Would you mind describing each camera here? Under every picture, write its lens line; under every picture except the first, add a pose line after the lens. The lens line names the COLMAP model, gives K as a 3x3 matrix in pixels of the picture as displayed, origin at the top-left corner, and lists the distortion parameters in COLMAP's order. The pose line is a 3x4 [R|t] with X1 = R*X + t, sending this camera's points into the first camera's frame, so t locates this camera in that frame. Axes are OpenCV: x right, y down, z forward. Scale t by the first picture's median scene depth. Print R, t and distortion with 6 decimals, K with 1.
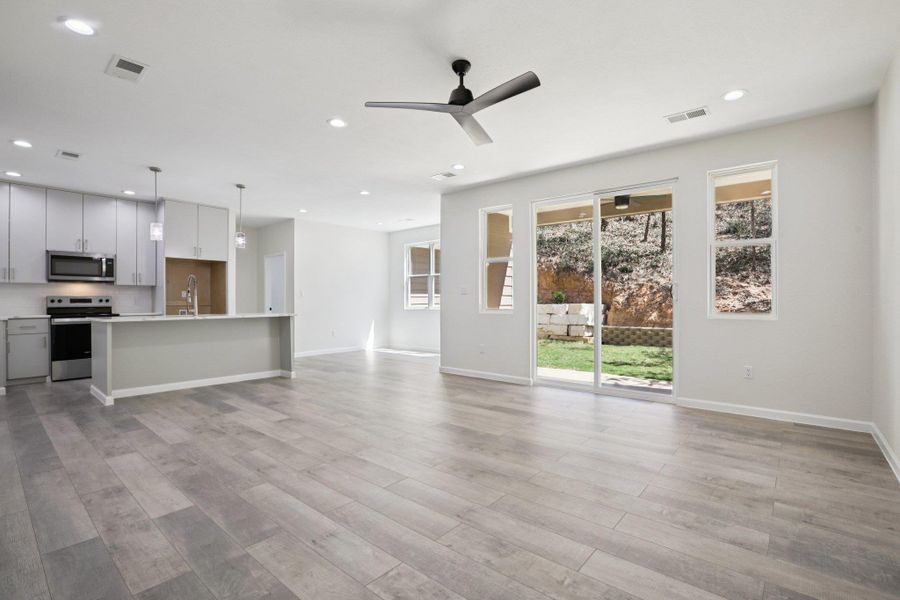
lens RADIAL K [[416.3, 0, 454.1], [0, 416.3, 298.3], [0, 0, 1]] dist [-0.034337, 0.010534]
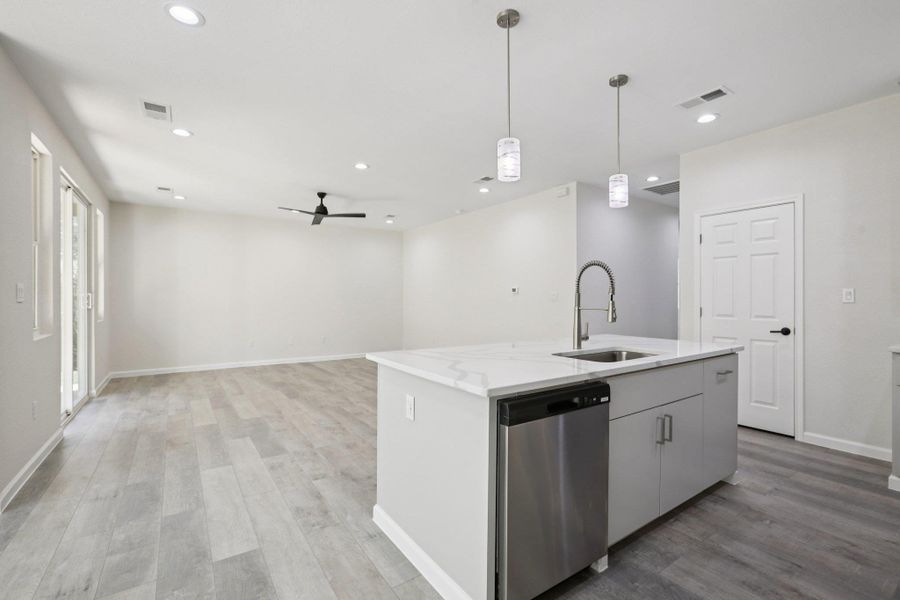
lens RADIAL K [[405.8, 0, 453.8], [0, 405.8, 299.9], [0, 0, 1]] dist [-0.009371, 0.000427]
pose [[-0.966000, 0.002433, 0.258532, -0.778739], [0.001876, 0.999995, -0.002400, -0.016926], [-0.258536, -0.001833, -0.966000, 1.894052]]
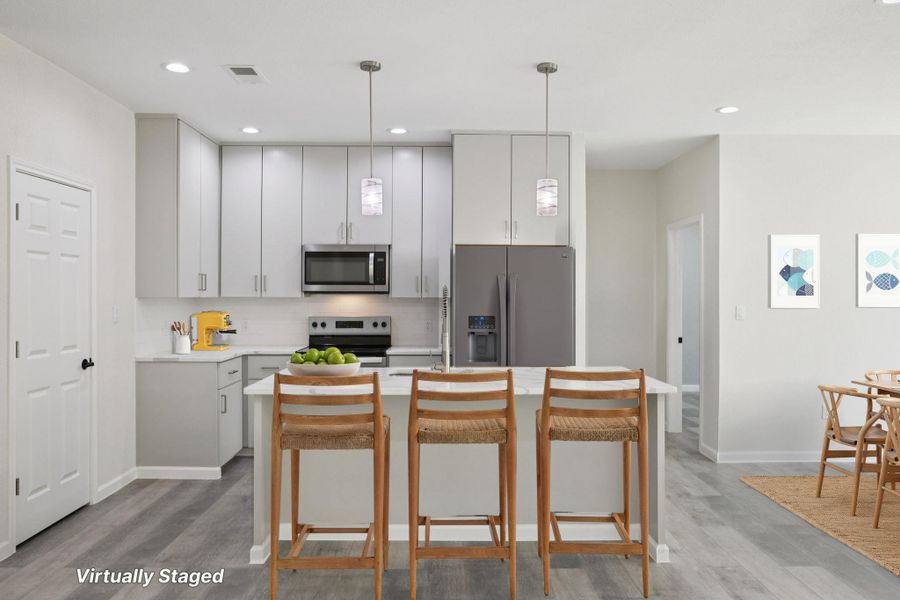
lens RADIAL K [[672.8, 0, 447.4], [0, 672.8, 293.8], [0, 0, 1]] dist [-0.014258, -0.001025]
pose [[0.655119, 0.003834, -0.755516, -0.097010], [-0.000430, 0.999989, 0.004702, -0.064837], [0.755525, -0.002755, 0.655114, 0.665212]]
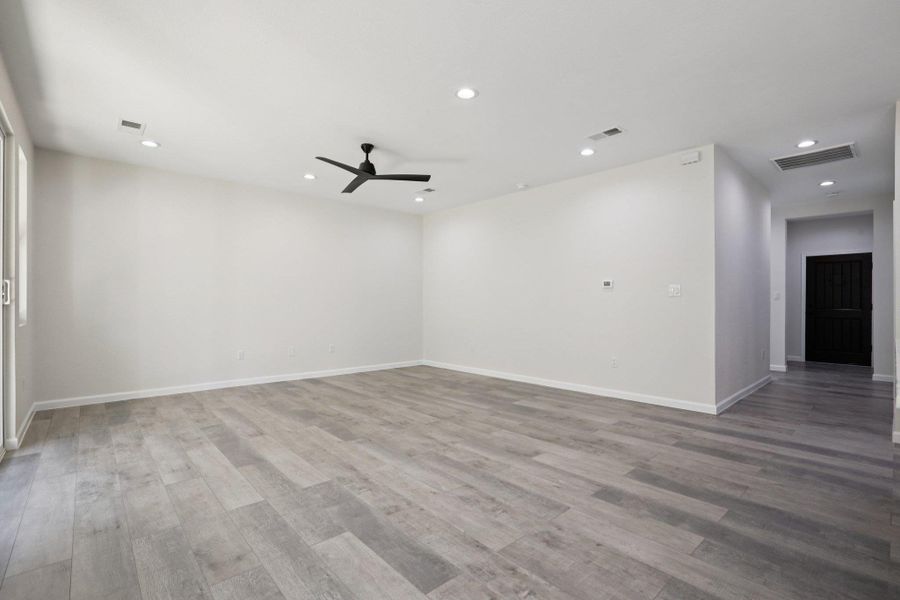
lens RADIAL K [[412.0, 0, 457.5], [0, 412.0, 302.7], [0, 0, 1]] dist [-0.034194, 0.010103]
pose [[-0.992409, 0.001534, 0.122973, -0.329693], [0.000946, 0.999988, -0.004840, 0.004468], [-0.122979, -0.004687, -0.992398, 1.640969]]
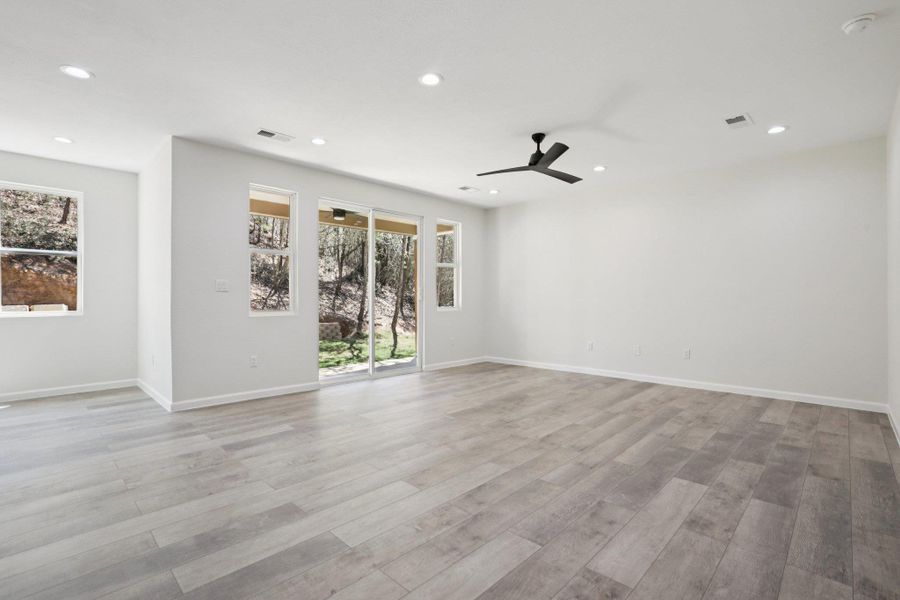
lens RADIAL K [[416.3, 0, 454.1], [0, 416.3, 298.3], [0, 0, 1]] dist [-0.034337, 0.010534]
pose [[0.061825, 0.006102, 0.998068, -0.962264], [-0.002033, 0.999980, -0.005988, 0.007108], [-0.998085, -0.001659, 0.061836, 0.815185]]
